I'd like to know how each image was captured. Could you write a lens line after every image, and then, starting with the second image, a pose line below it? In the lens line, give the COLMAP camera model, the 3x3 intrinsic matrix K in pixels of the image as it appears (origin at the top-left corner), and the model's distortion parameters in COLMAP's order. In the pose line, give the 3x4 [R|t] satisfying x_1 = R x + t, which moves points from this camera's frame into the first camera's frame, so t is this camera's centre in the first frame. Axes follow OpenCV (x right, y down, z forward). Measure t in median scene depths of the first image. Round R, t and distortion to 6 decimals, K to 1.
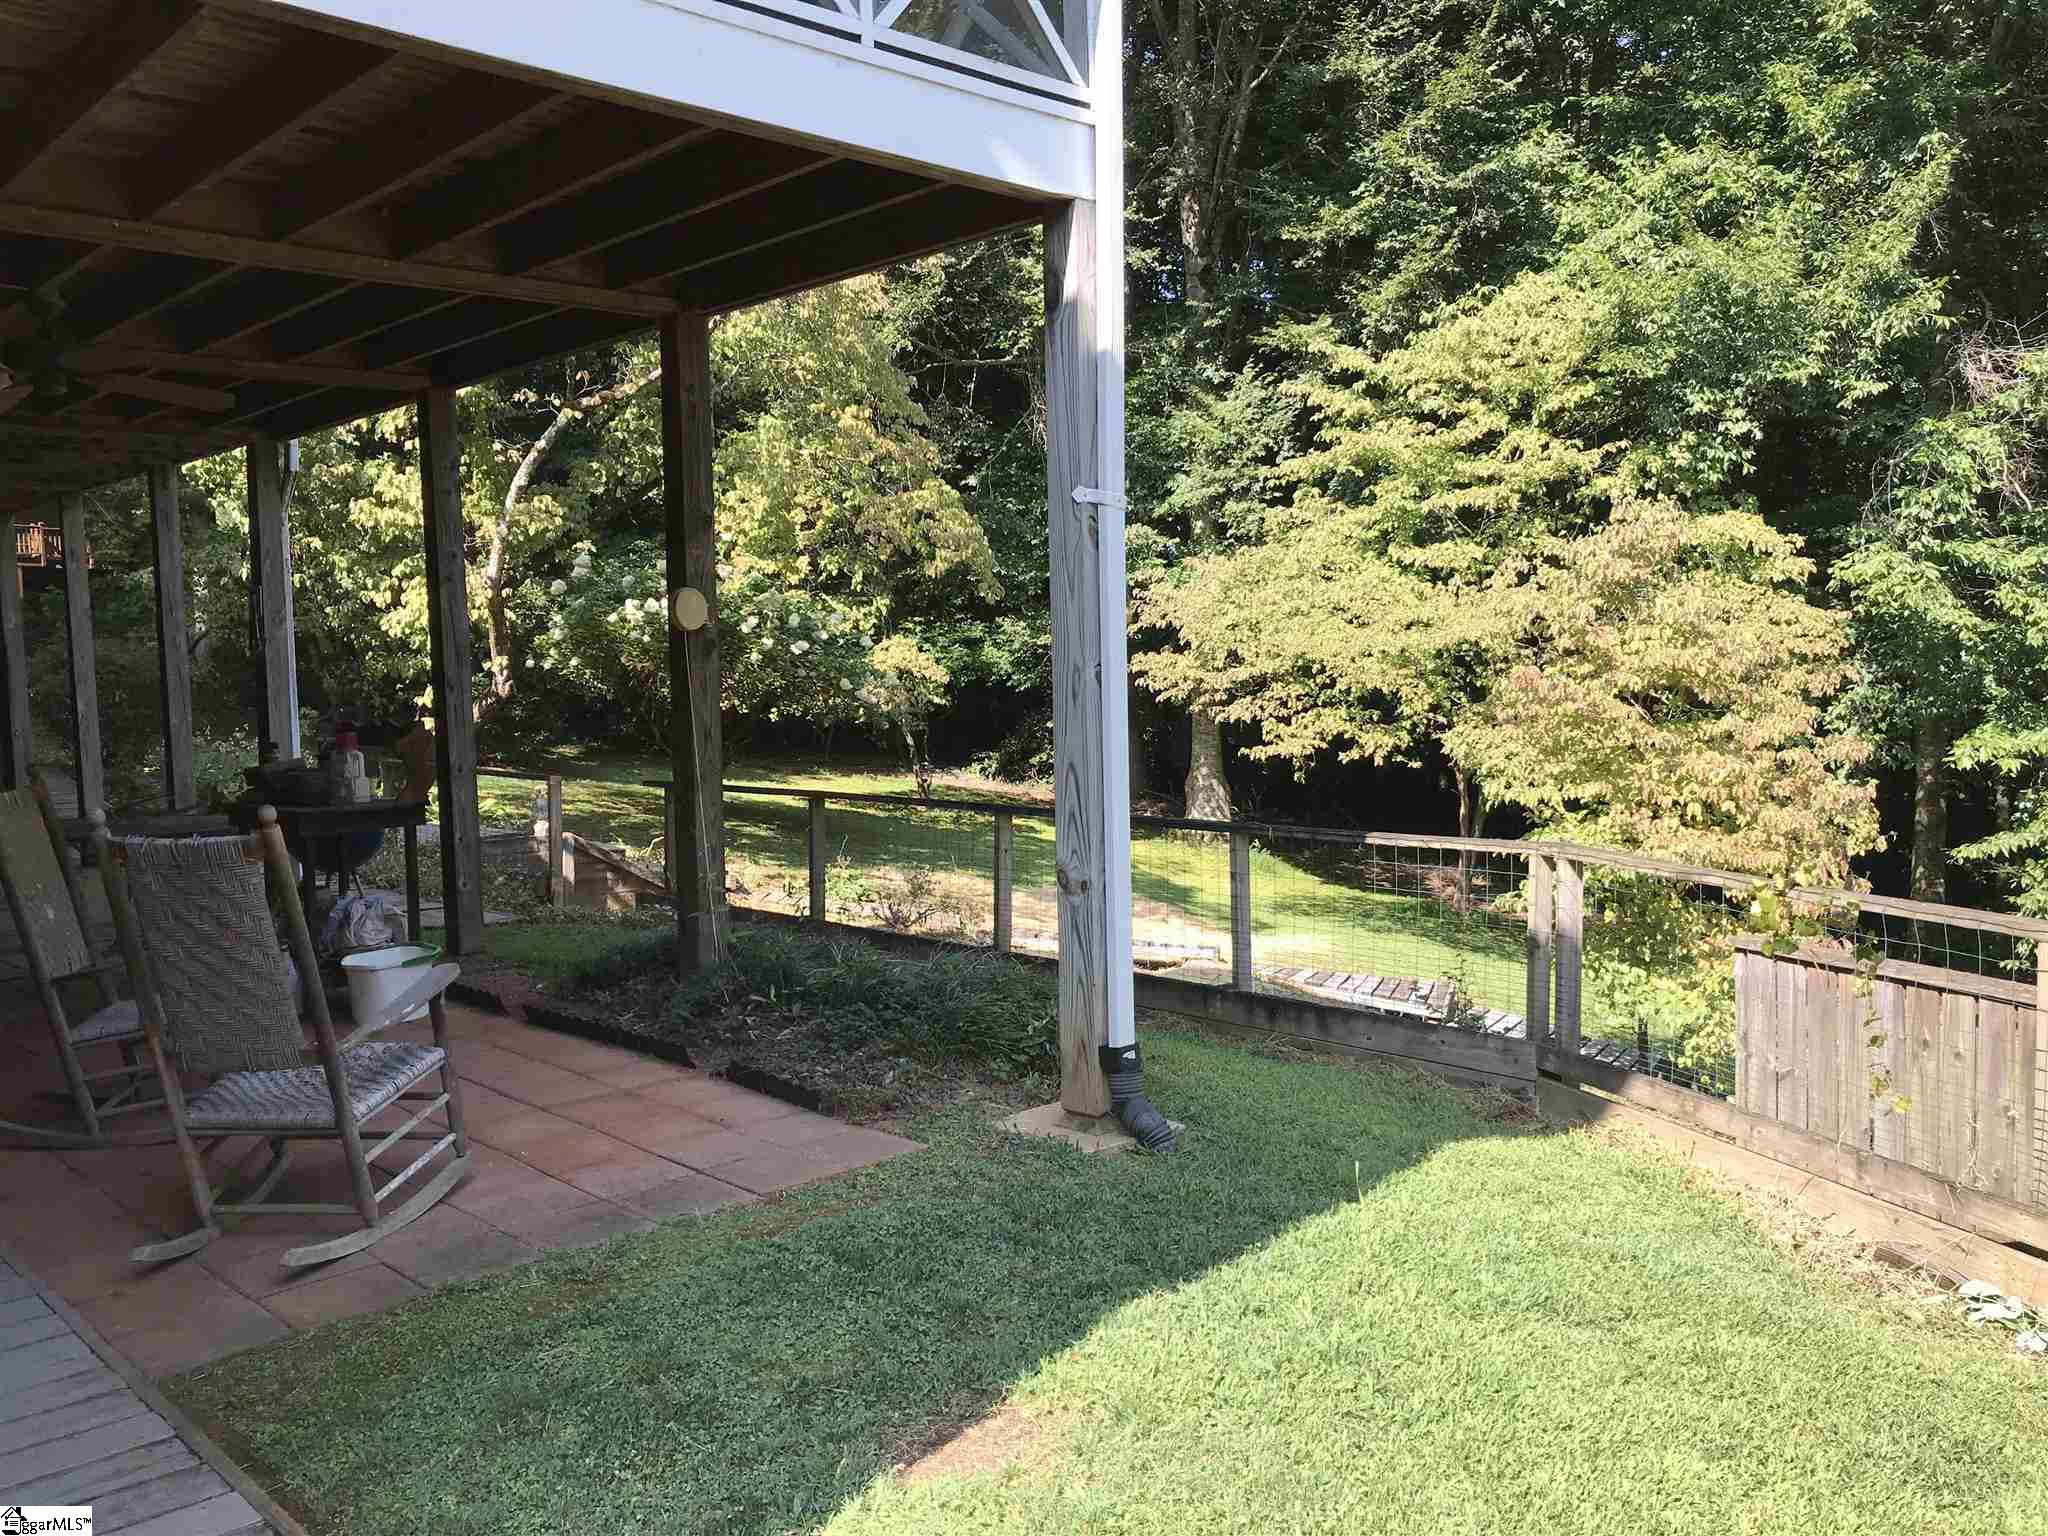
lens RADIAL K [[1686.8, 0, 1032.9], [0, 1686.8, 780.2], [0, 0, 1]] dist [0.014870, -0.005826]
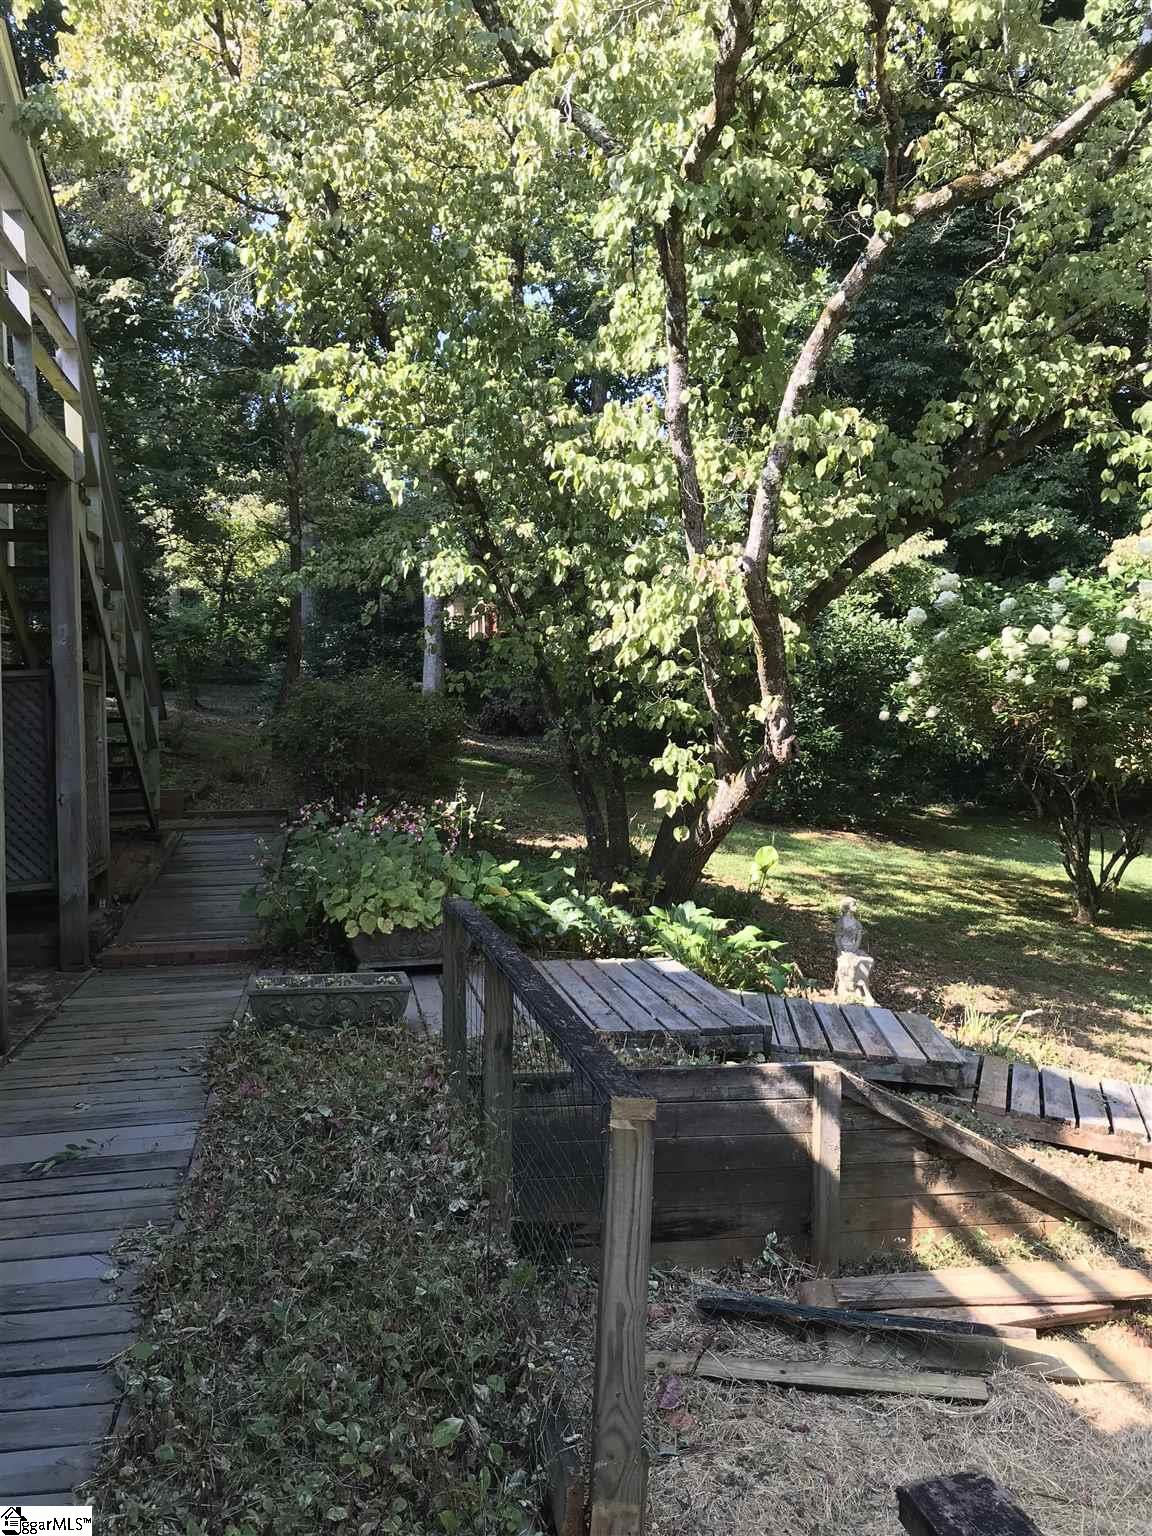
lens RADIAL K [[1265.1, 0, 575.9], [0, 1265.1, 766.2], [0, 0, 1]] dist [0.014870, -0.005826]
pose [[0.841193, 0.030189, -0.539892, -0.097633], [-0.048328, 0.998642, -0.019457, -0.027181], [0.538571, 0.042459, 0.841509, 0.438479]]
